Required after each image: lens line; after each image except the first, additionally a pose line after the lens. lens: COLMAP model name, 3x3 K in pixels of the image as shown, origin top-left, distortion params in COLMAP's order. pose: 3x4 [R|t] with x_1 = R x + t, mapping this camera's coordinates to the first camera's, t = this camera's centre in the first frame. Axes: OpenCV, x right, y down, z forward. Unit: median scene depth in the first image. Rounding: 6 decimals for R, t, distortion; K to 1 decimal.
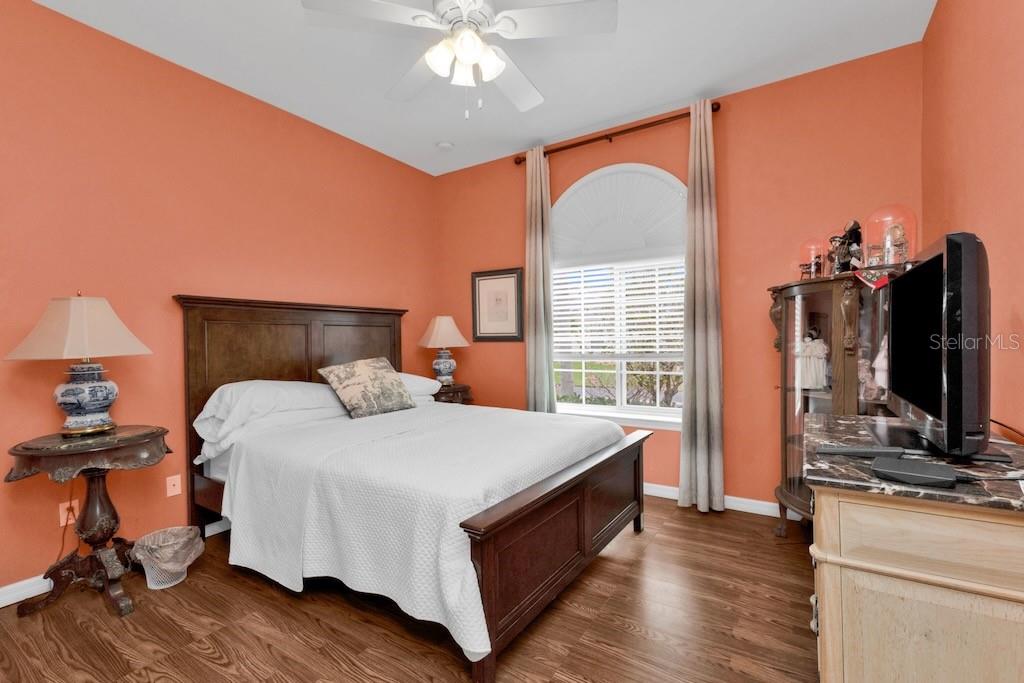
lens RADIAL K [[447.6, 0, 513.8], [0, 447.6, 337.1], [0, 0, 1]] dist [0.008465, 0.000368]
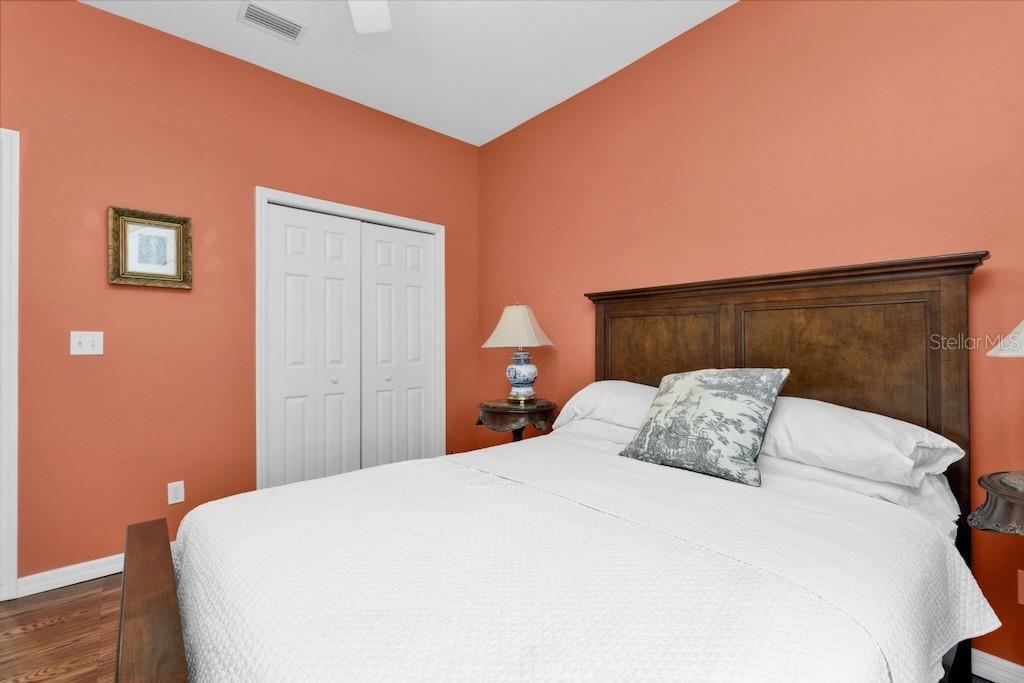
lens RADIAL K [[447.6, 0, 513.8], [0, 447.6, 337.1], [0, 0, 1]] dist [0.008465, 0.000368]
pose [[-0.303588, -0.001903, -0.952802, 0.311343], [-0.003247, 0.999994, -0.000963, 0.012348], [0.952798, 0.002801, -0.303592, 1.029056]]
